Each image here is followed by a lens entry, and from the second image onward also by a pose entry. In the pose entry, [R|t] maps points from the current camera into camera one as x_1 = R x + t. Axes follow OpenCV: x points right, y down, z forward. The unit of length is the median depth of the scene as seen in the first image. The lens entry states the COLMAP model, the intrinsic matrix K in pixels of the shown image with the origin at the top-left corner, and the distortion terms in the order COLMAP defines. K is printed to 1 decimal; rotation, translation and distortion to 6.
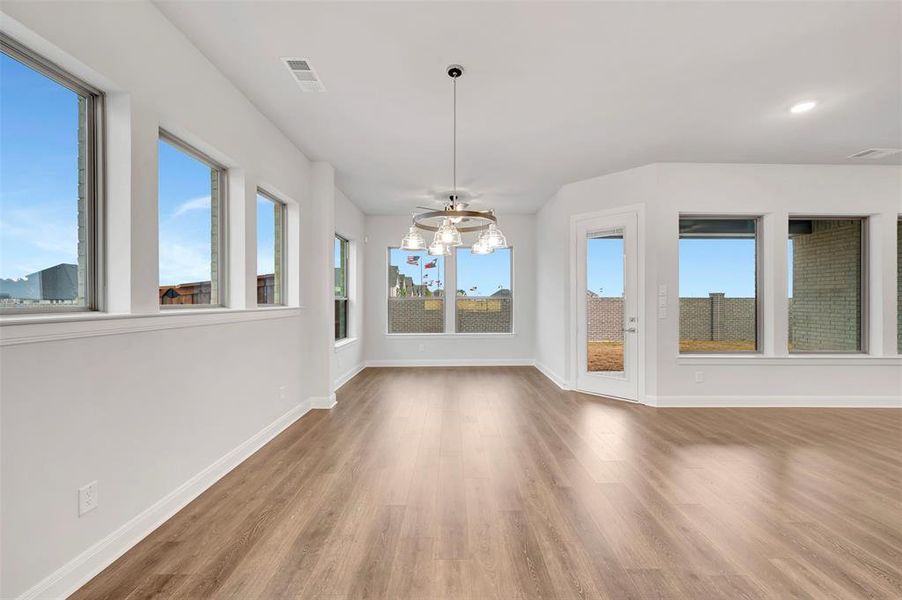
lens RADIAL K [[357.0, 0, 455.1], [0, 357.0, 304.8], [0, 0, 1]] dist [0.001815, -0.001077]
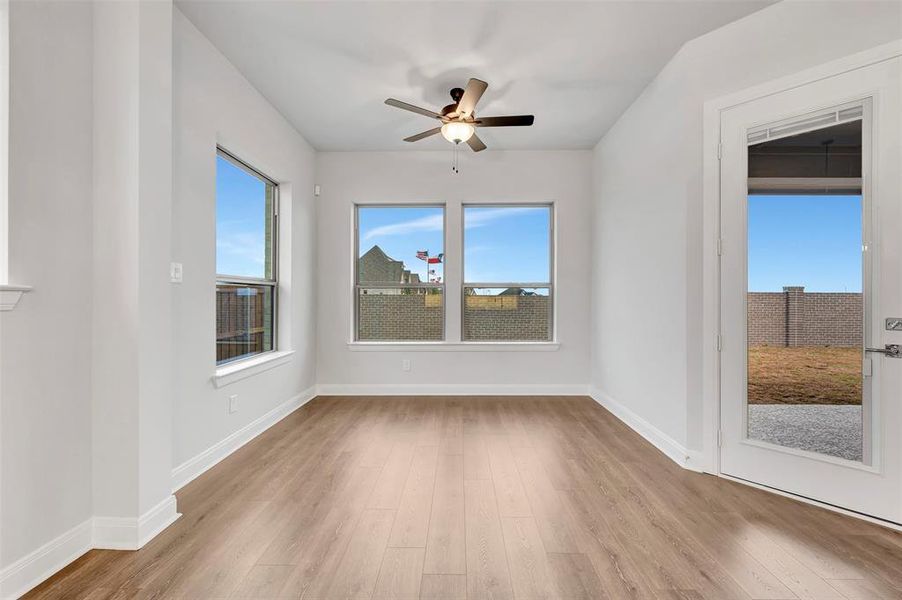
lens RADIAL K [[357.0, 0, 455.7], [0, 357.0, 299.7], [0, 0, 1]] dist [0.001815, -0.001077]
pose [[0.999807, 0.004388, -0.019166, 0.004283], [-0.004560, 0.999950, -0.008910, 0.015115], [0.019126, 0.008996, 0.999777, 0.455249]]
